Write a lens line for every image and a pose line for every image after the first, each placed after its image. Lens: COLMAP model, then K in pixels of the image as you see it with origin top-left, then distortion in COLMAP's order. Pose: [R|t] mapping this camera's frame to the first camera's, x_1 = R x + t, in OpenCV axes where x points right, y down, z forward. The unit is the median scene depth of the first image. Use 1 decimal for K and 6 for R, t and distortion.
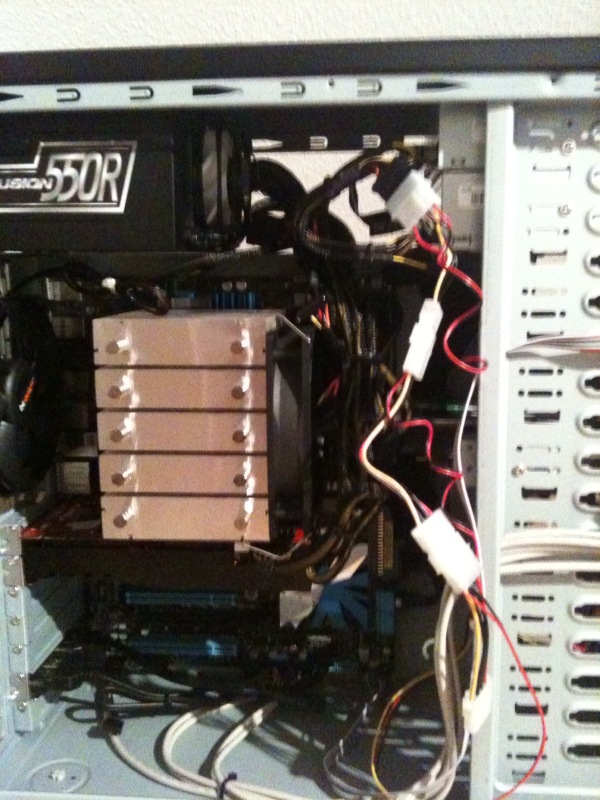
lens RADIAL K [[879.4, 0, 304.3], [0, 879.4, 403.8], [0, 0, 1]] dist [-0.085527, 0.000000]
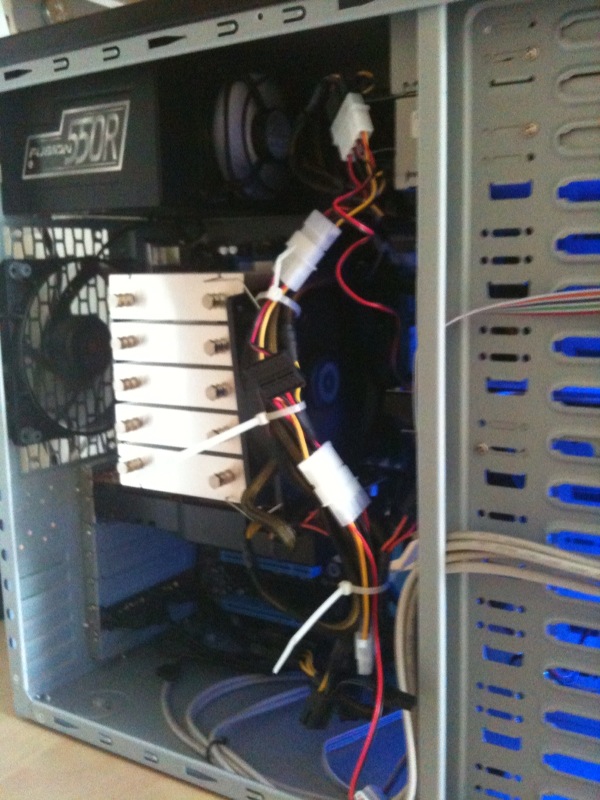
lens RADIAL K [[879.4, 0, 300.5], [0, 879.4, 394.7], [0, 0, 1]] dist [-0.085527, 0.000000]
pose [[0.885882, 0.052834, -0.460892, 0.473272], [-0.047111, 0.998603, 0.023923, 0.012047], [0.461512, 0.000519, 0.887134, 0.179205]]
